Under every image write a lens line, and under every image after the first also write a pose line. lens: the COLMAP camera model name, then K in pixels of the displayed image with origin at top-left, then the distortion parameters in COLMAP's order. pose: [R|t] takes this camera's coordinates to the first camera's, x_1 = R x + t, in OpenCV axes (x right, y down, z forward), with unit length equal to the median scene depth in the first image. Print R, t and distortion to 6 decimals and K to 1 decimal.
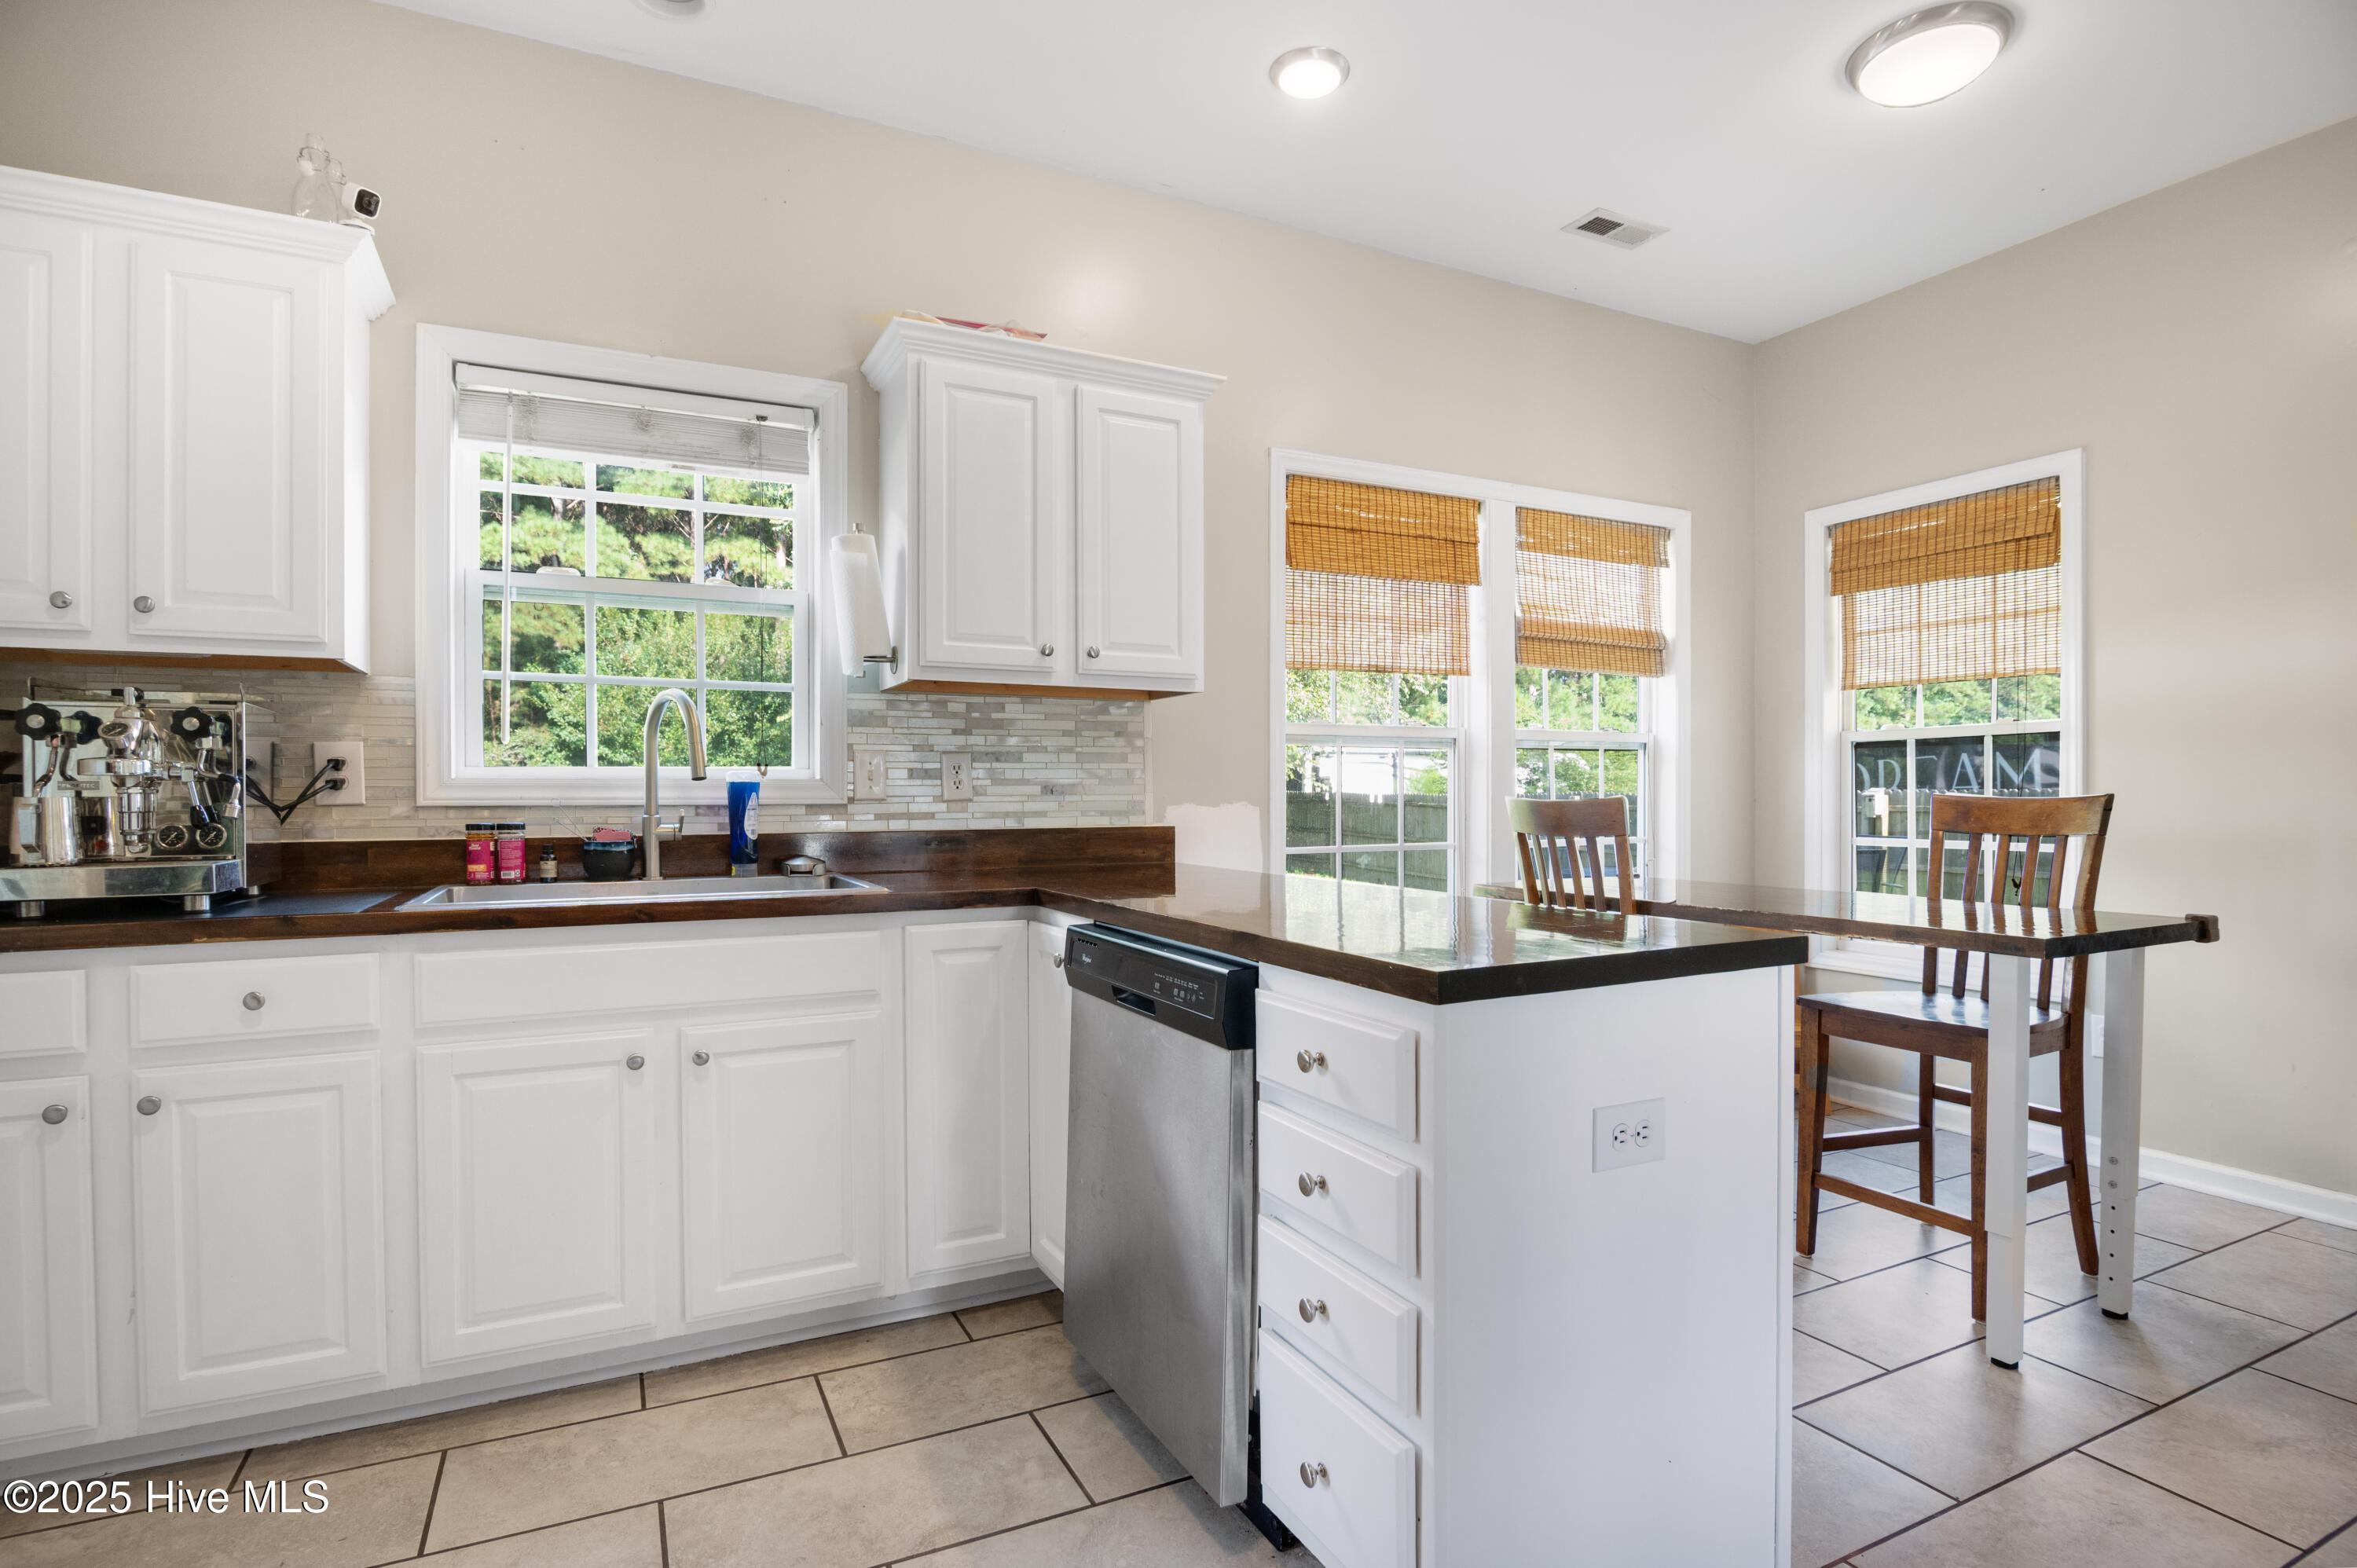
lens RADIAL K [[1166.2, 0, 1180.0], [0, 1166.2, 815.6], [0, 0, 1]] dist [-0.004789, -0.000229]
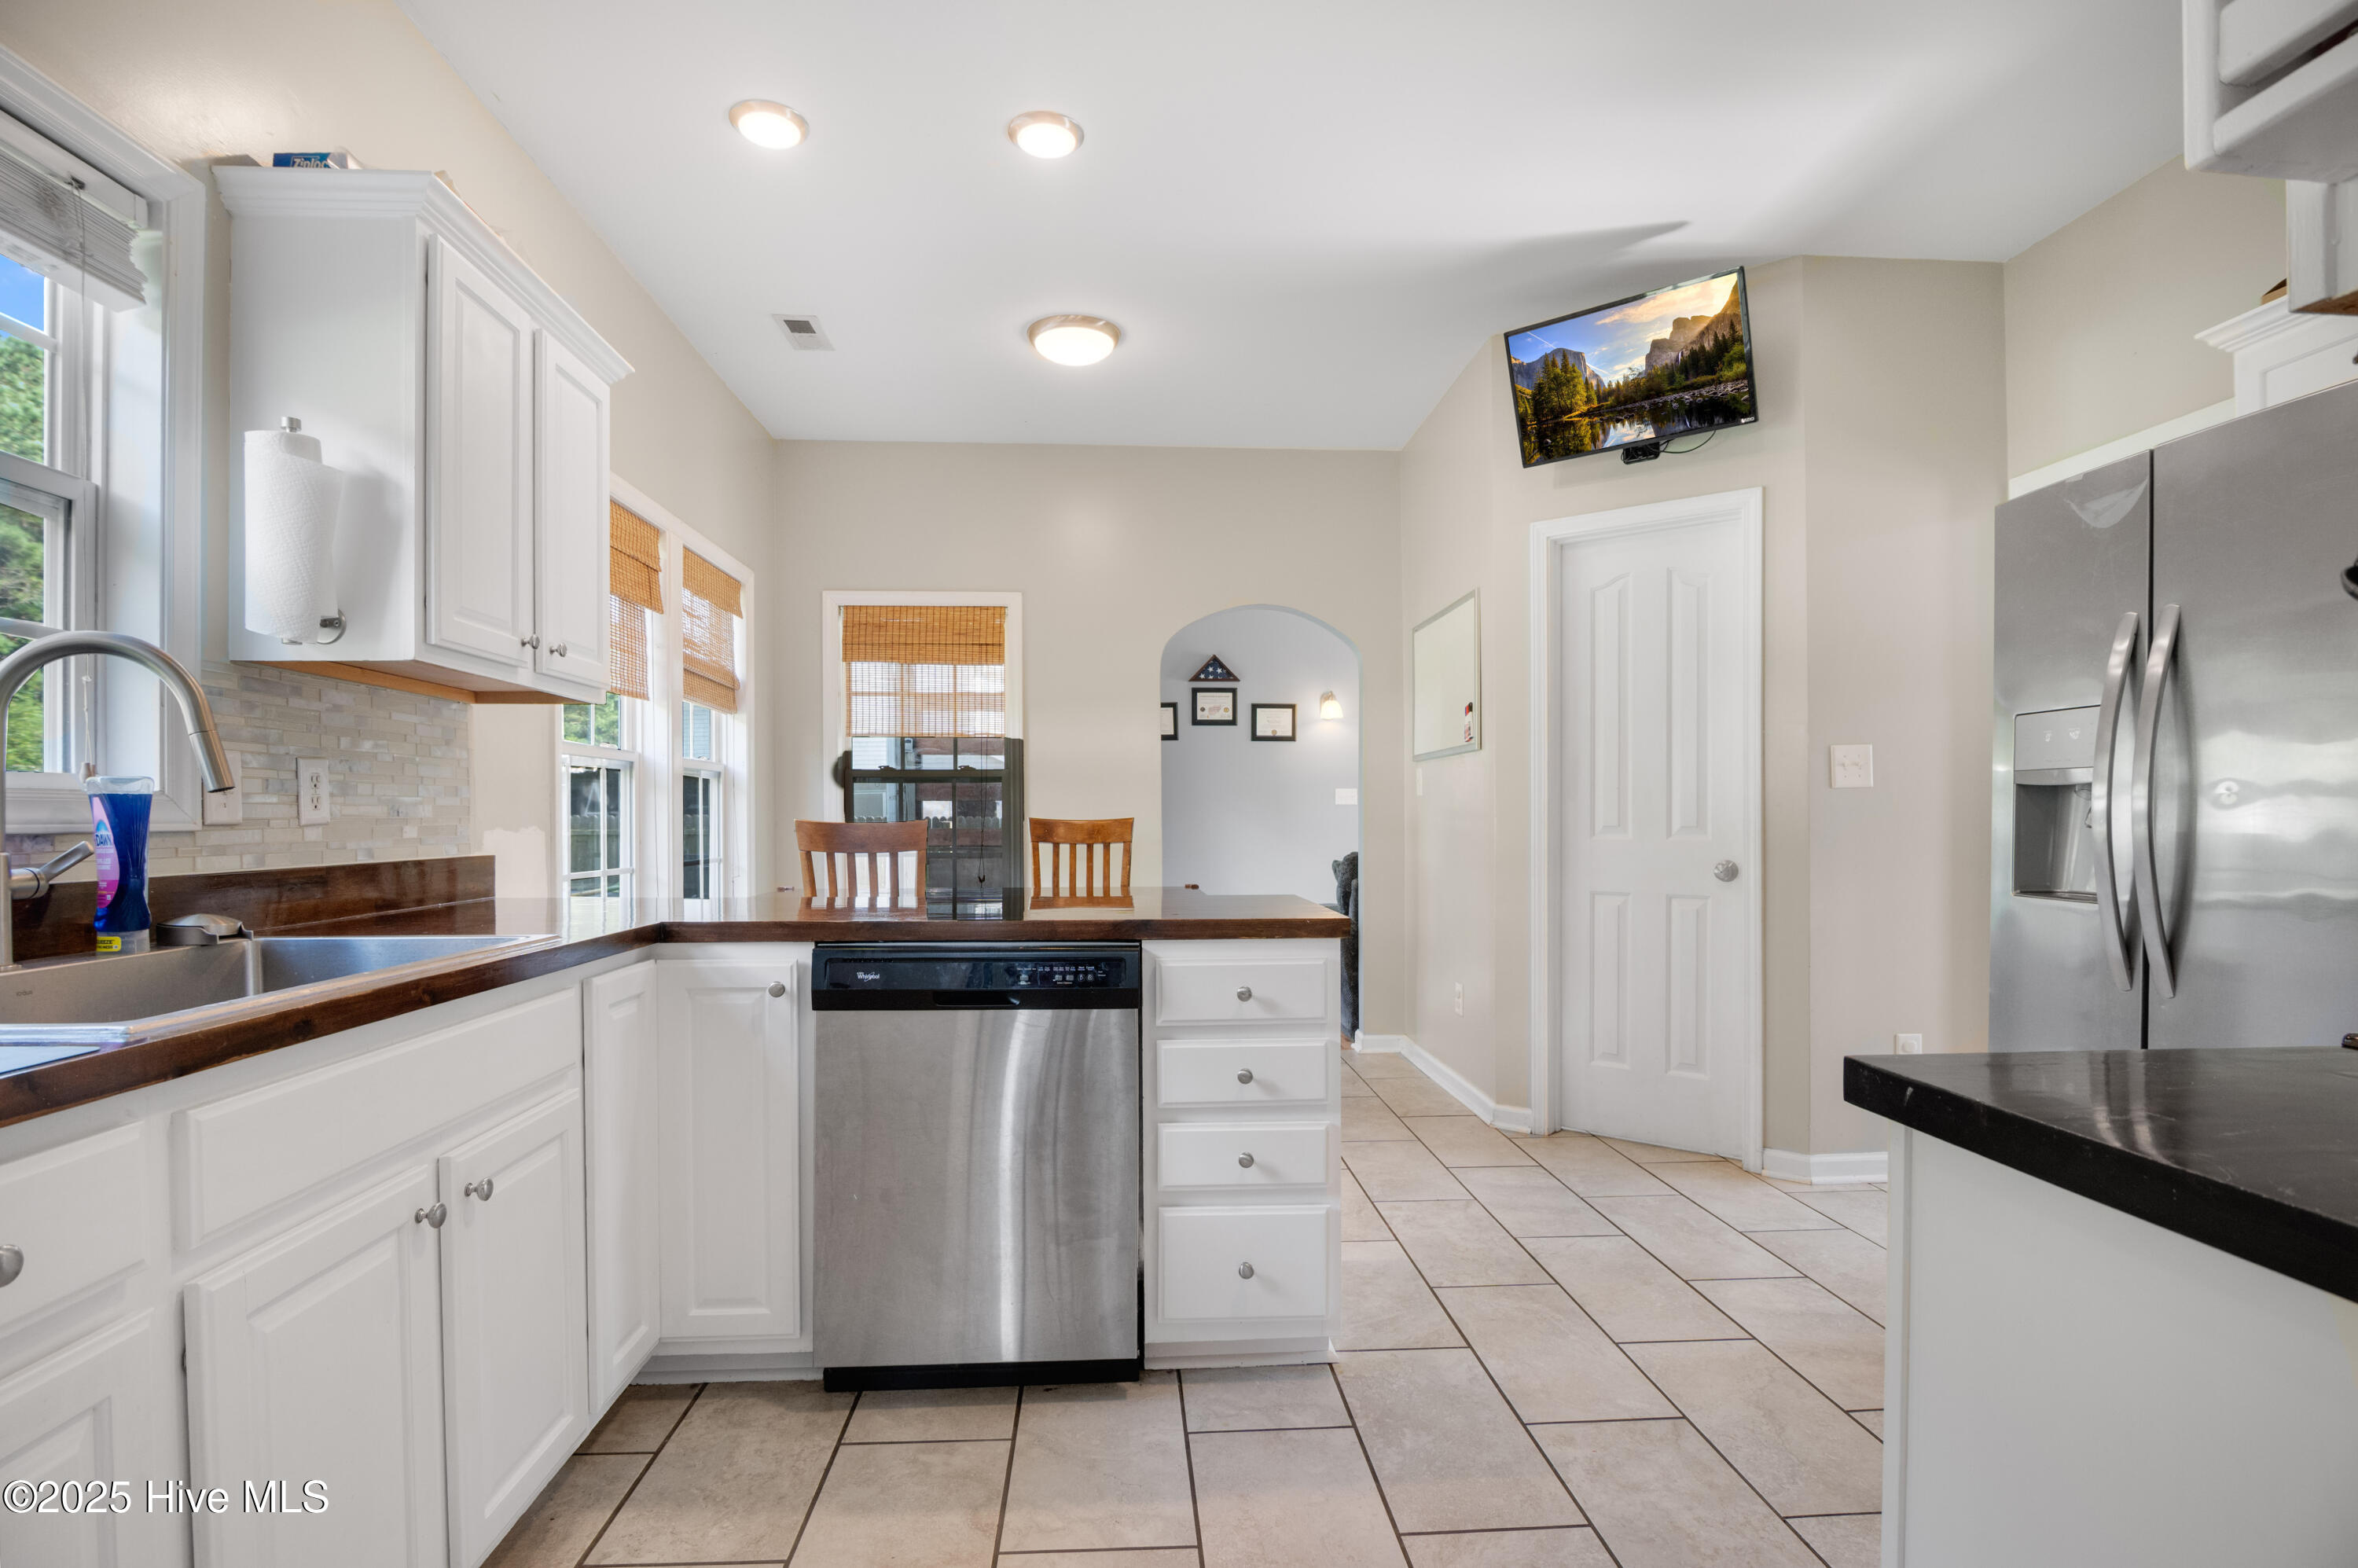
lens RADIAL K [[1152.9, 0, 1174.2], [0, 1152.9, 833.5], [0, 0, 1]] dist [-0.020705, -0.000184]
pose [[0.392800, -0.011768, 0.919549, -0.720954], [0.016166, 0.999852, 0.005891, -0.003669], [-0.919482, 0.012551, 0.392932, 0.283374]]
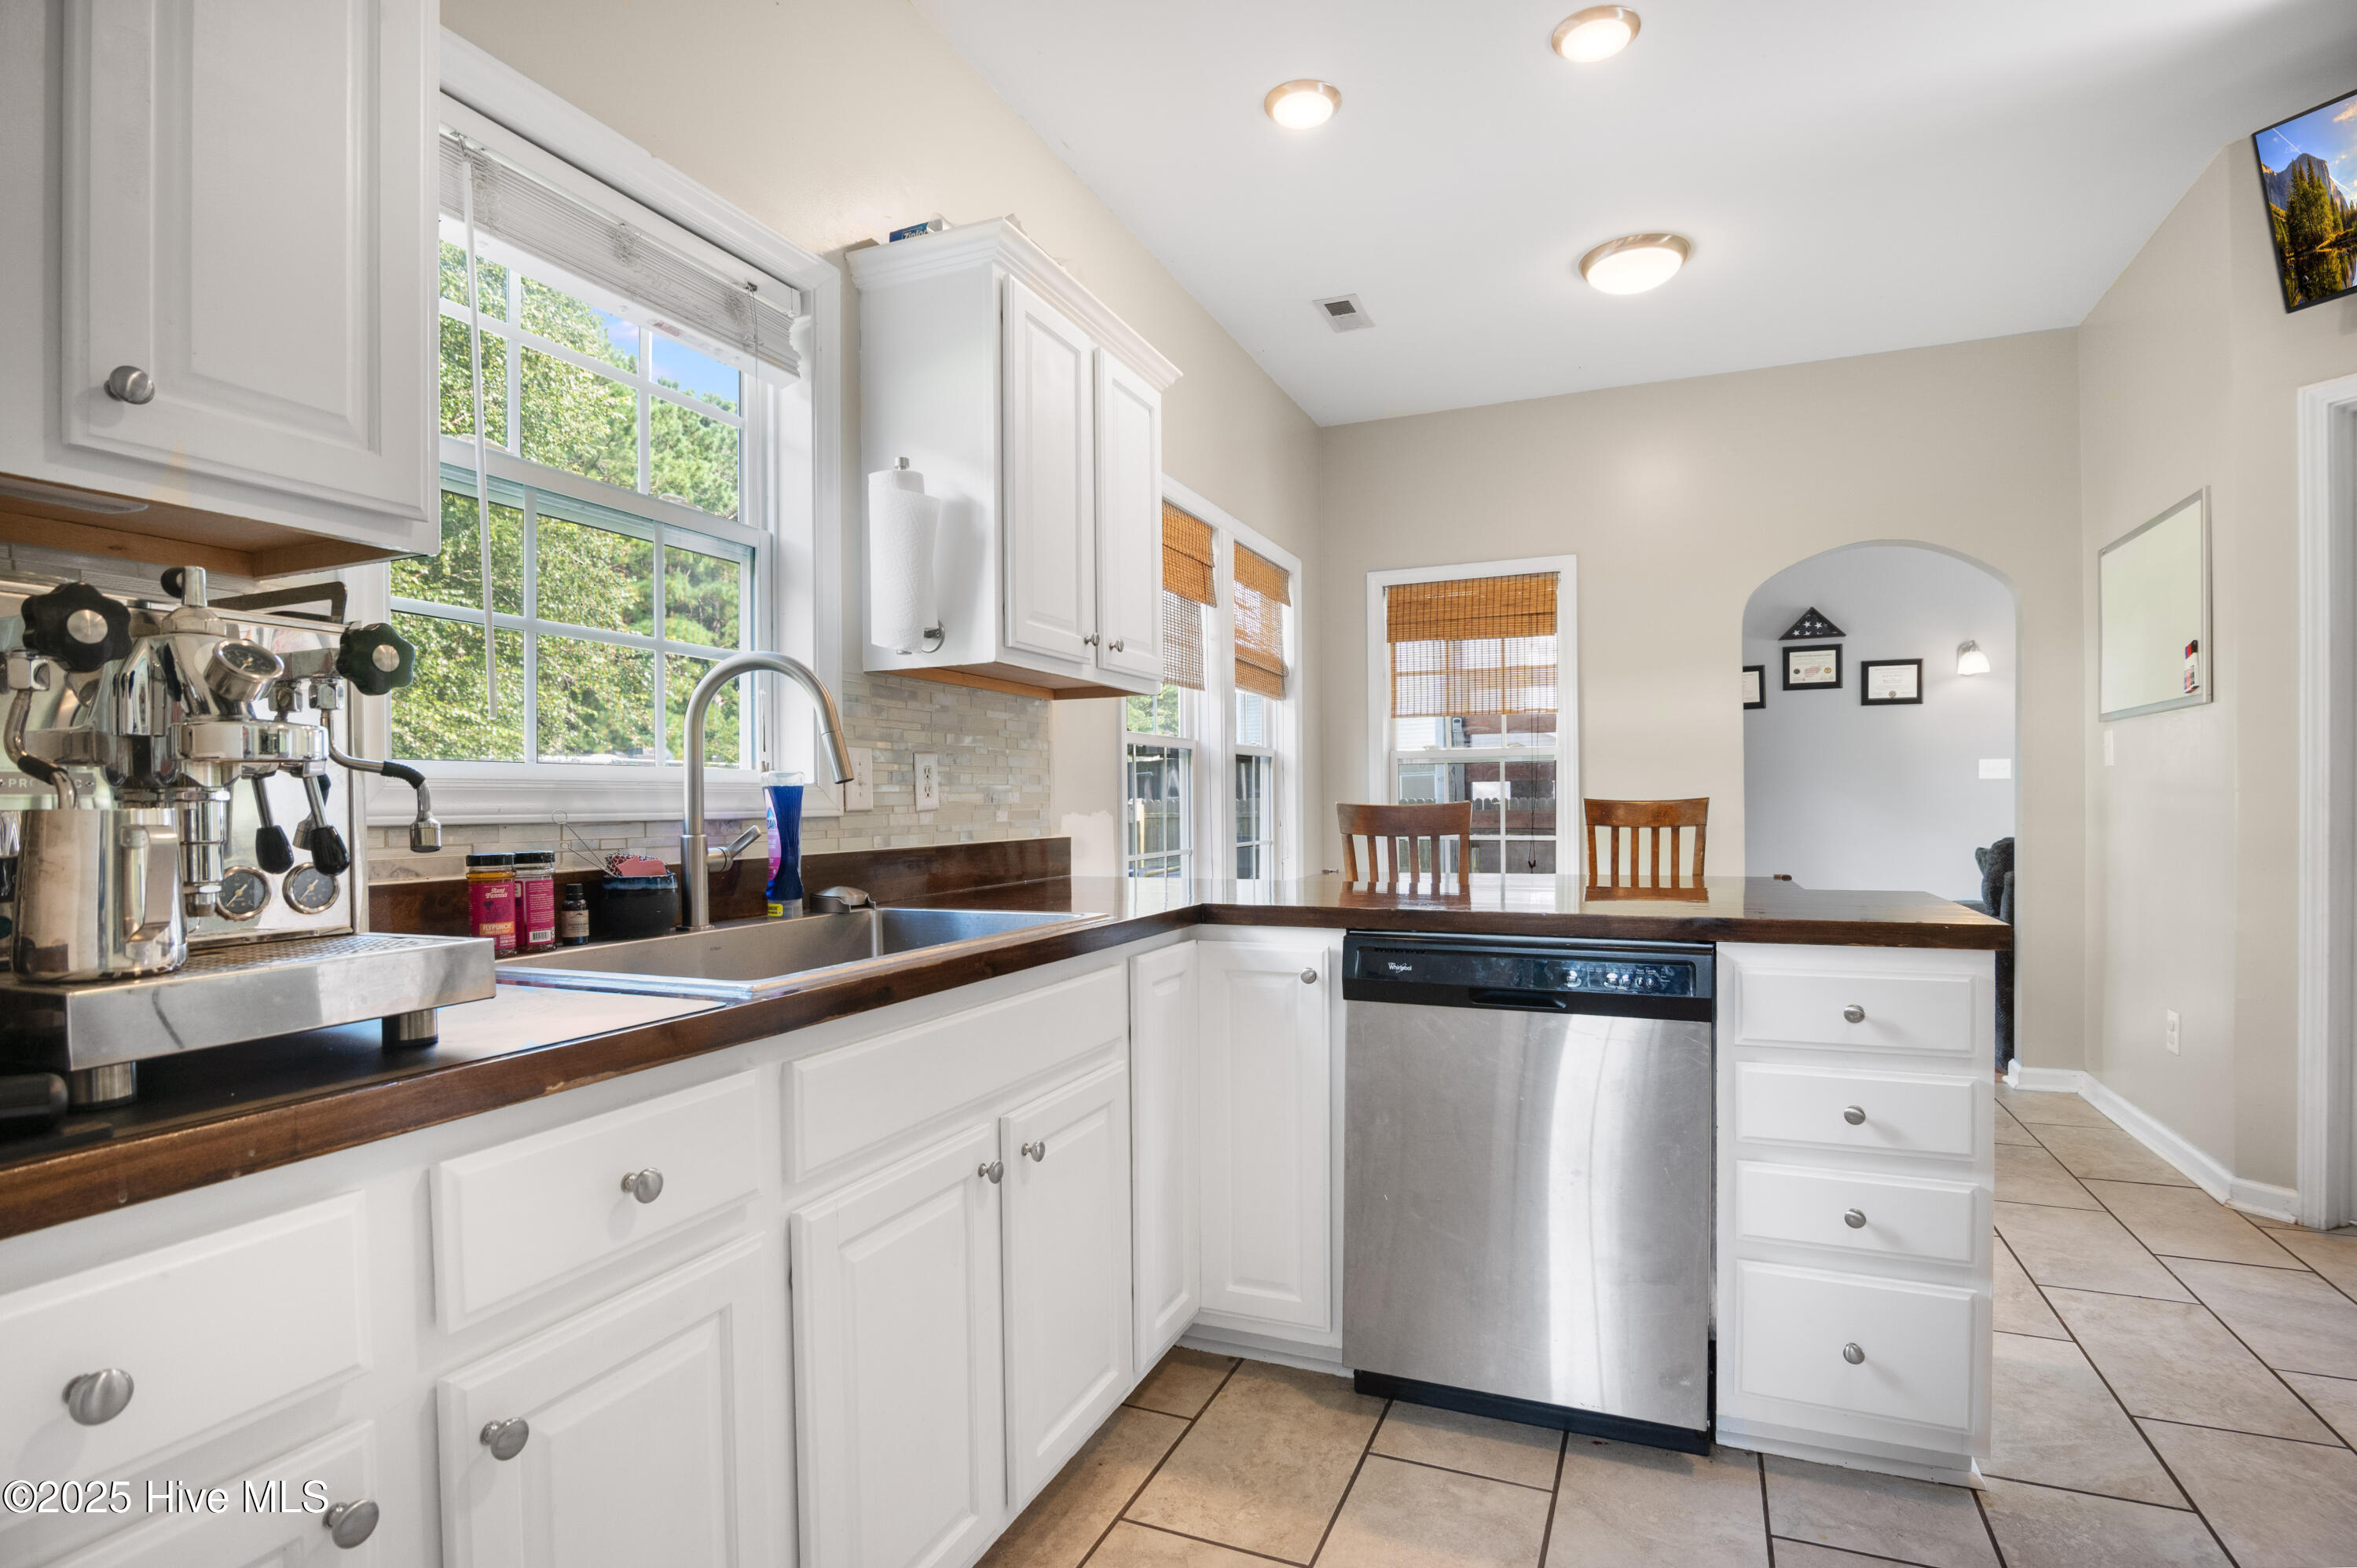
lens RADIAL K [[1161.1, 0, 1177.3], [0, 1161.1, 824.0], [0, 0, 1]] dist [-0.019704, 0.000230]
pose [[0.765231, -0.018209, 0.643499, -0.672635], [0.019823, 0.999792, 0.004717, -0.004336], [-0.643451, 0.009146, 0.765433, 0.302360]]
